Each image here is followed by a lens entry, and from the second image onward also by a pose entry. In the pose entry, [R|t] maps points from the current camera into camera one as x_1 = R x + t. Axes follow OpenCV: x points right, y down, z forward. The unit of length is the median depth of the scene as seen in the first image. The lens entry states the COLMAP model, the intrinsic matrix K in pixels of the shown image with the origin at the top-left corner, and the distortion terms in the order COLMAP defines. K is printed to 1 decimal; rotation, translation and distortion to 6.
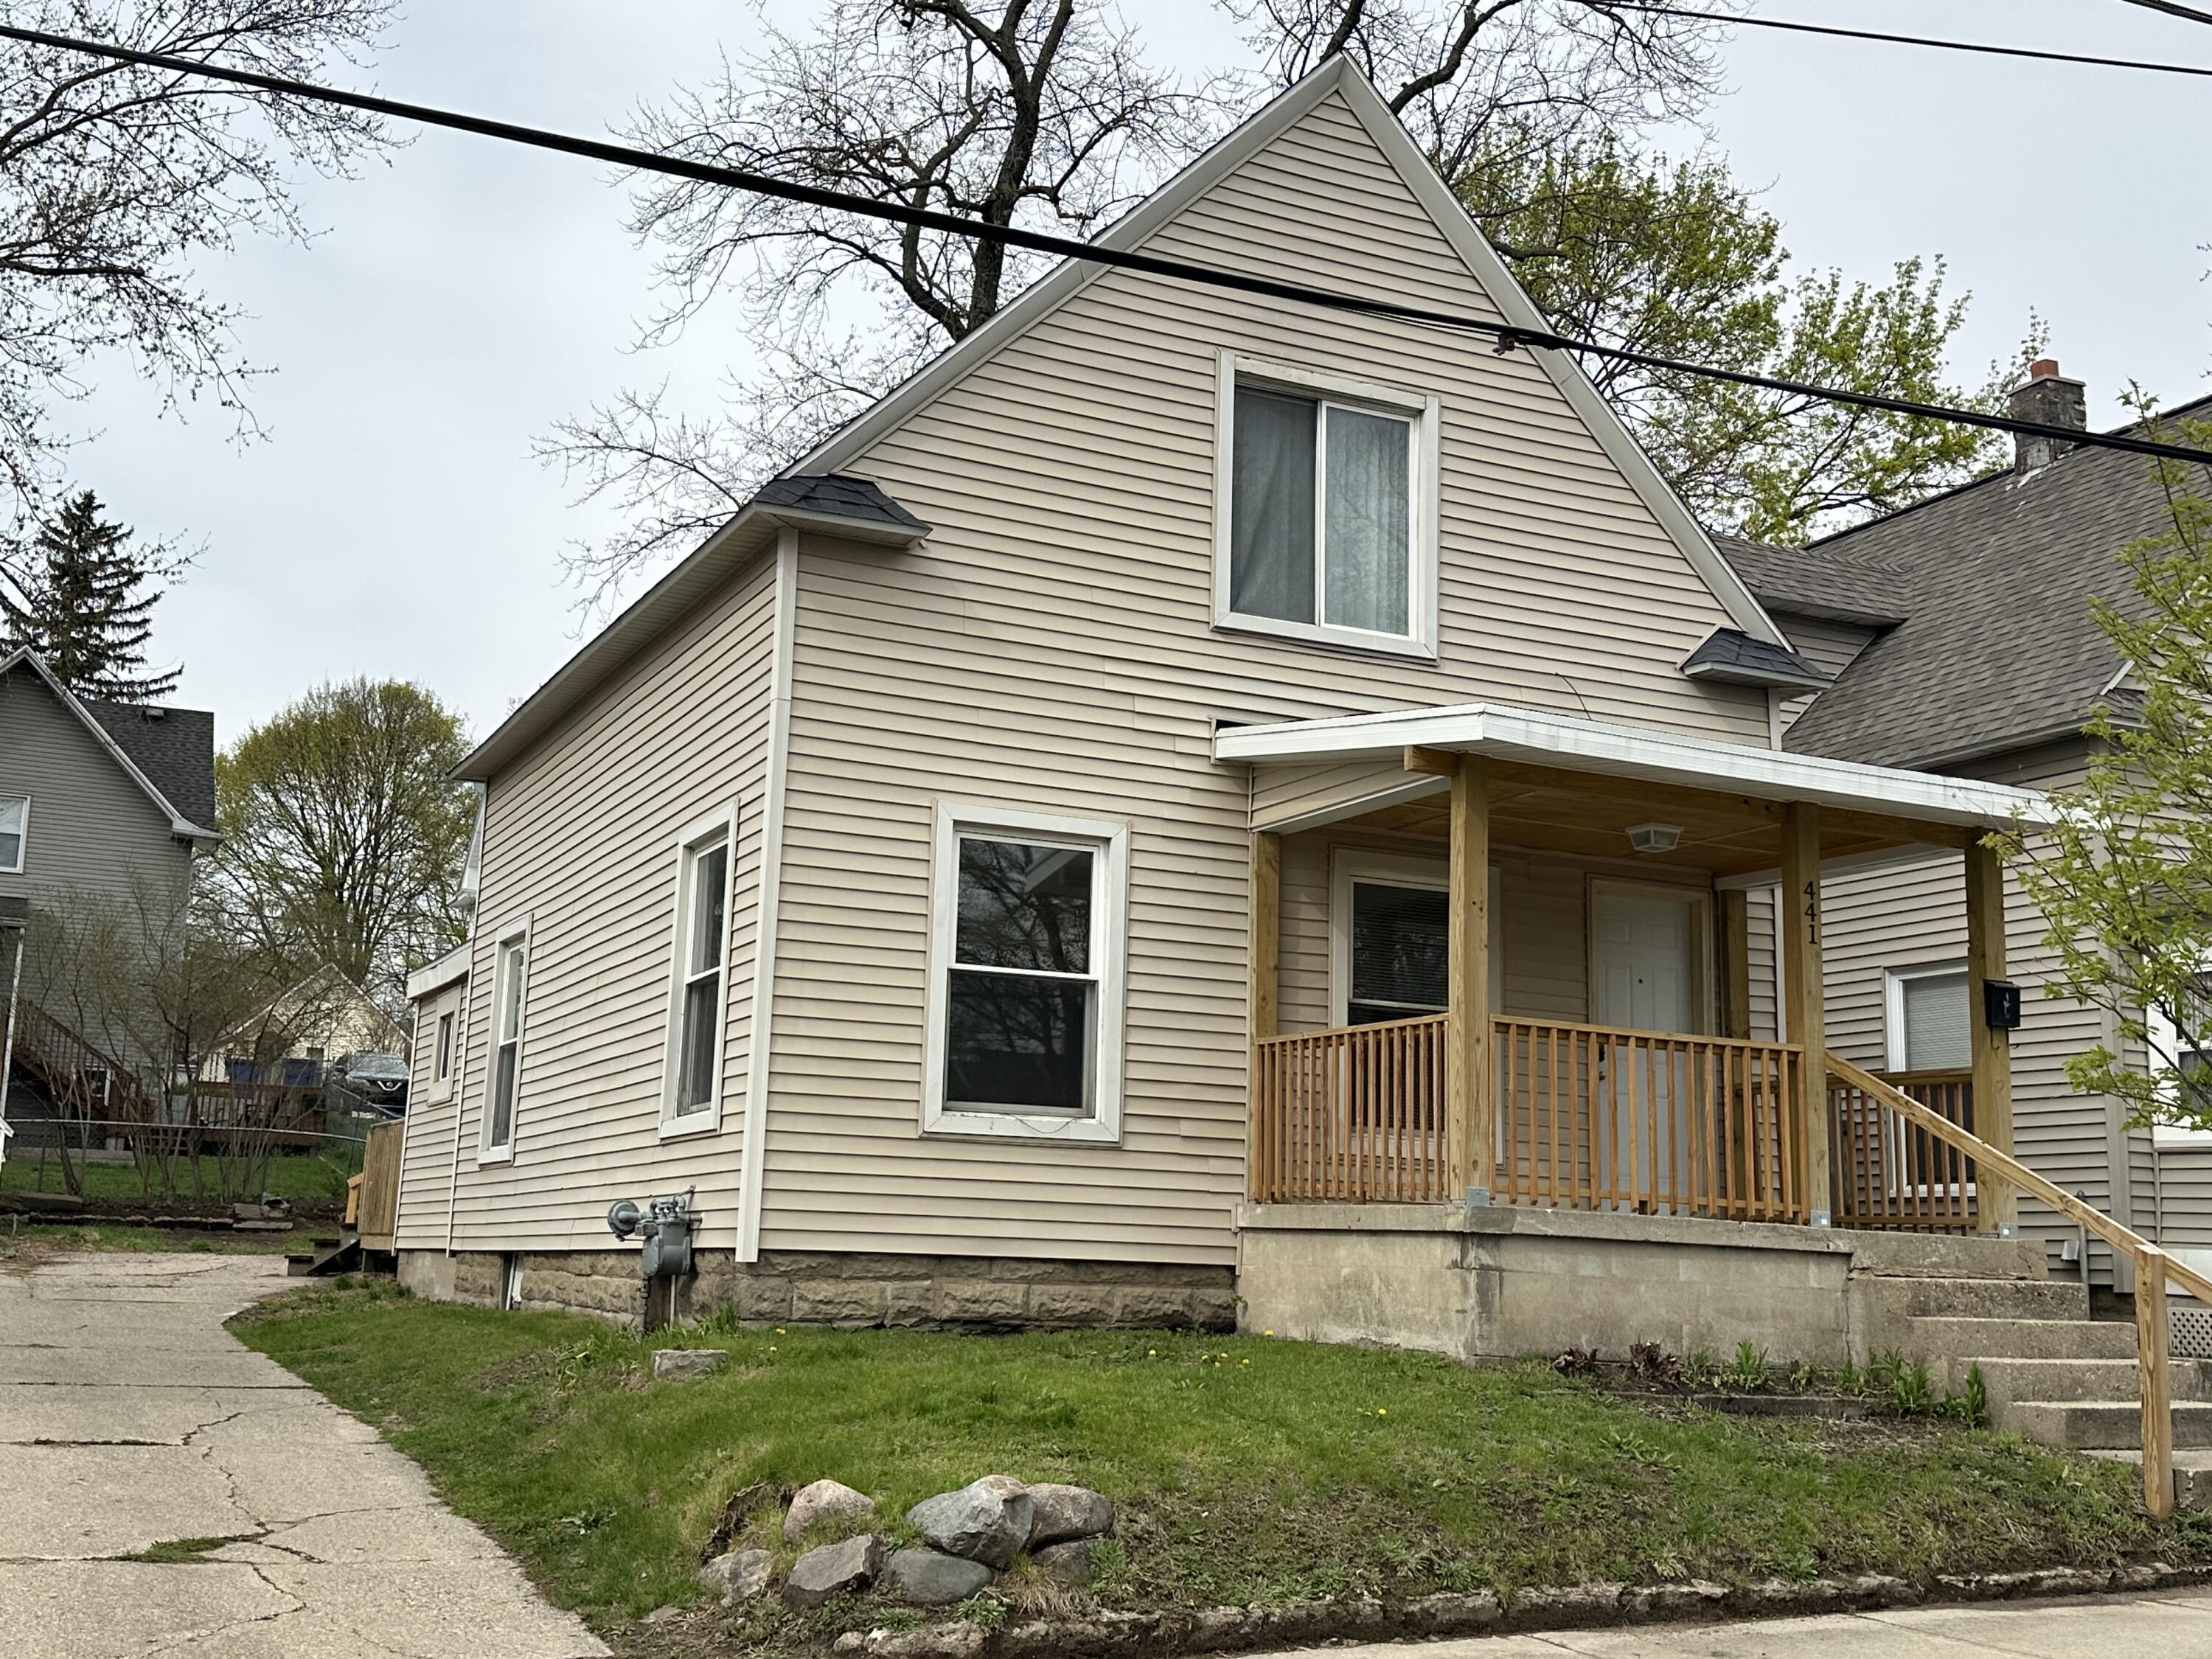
lens RADIAL K [[2421.5, 0, 1106.0], [0, 2421.5, 829.5], [0, 0, 1]] dist [0.228276, -0.503271]
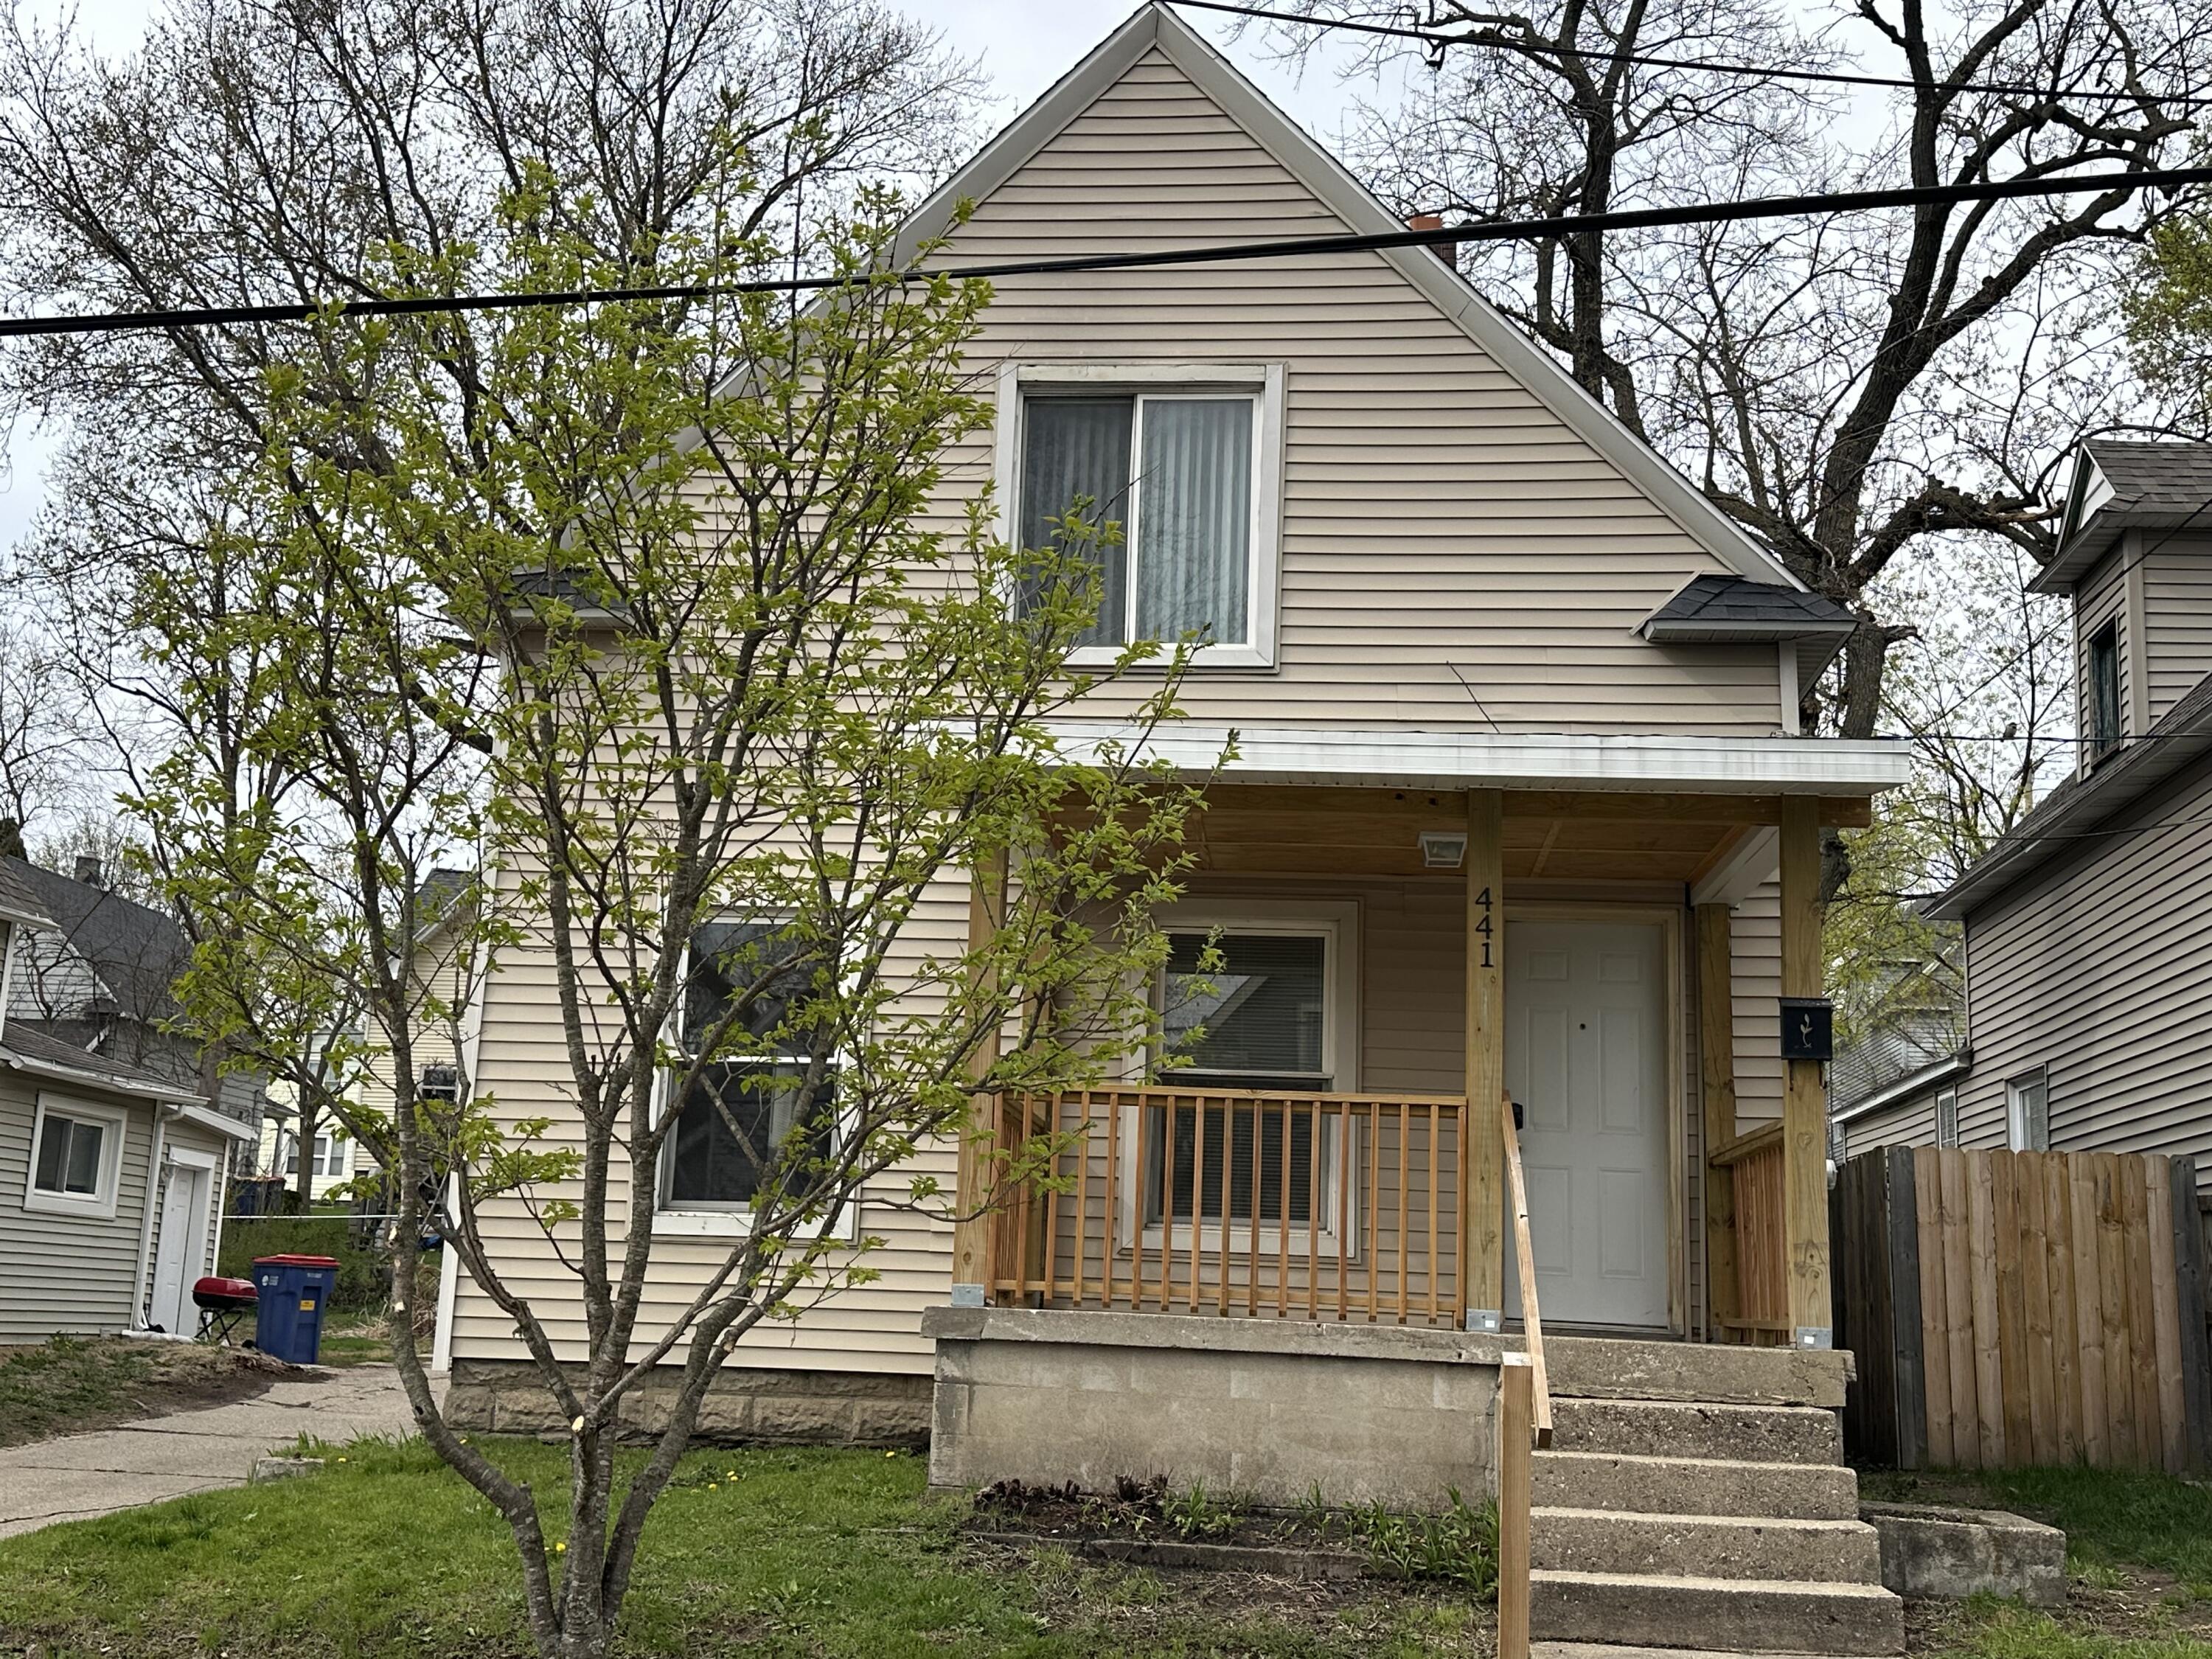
lens RADIAL K [[2421.5, 0, 1106.0], [0, 2421.5, 829.5], [0, 0, 1]] dist [0.228276, -0.503271]
pose [[0.854029, -0.101549, -0.510218, 0.515317], [0.079323, 0.994714, -0.065204, 0.038655], [0.514143, 0.015214, 0.857570, 0.235473]]
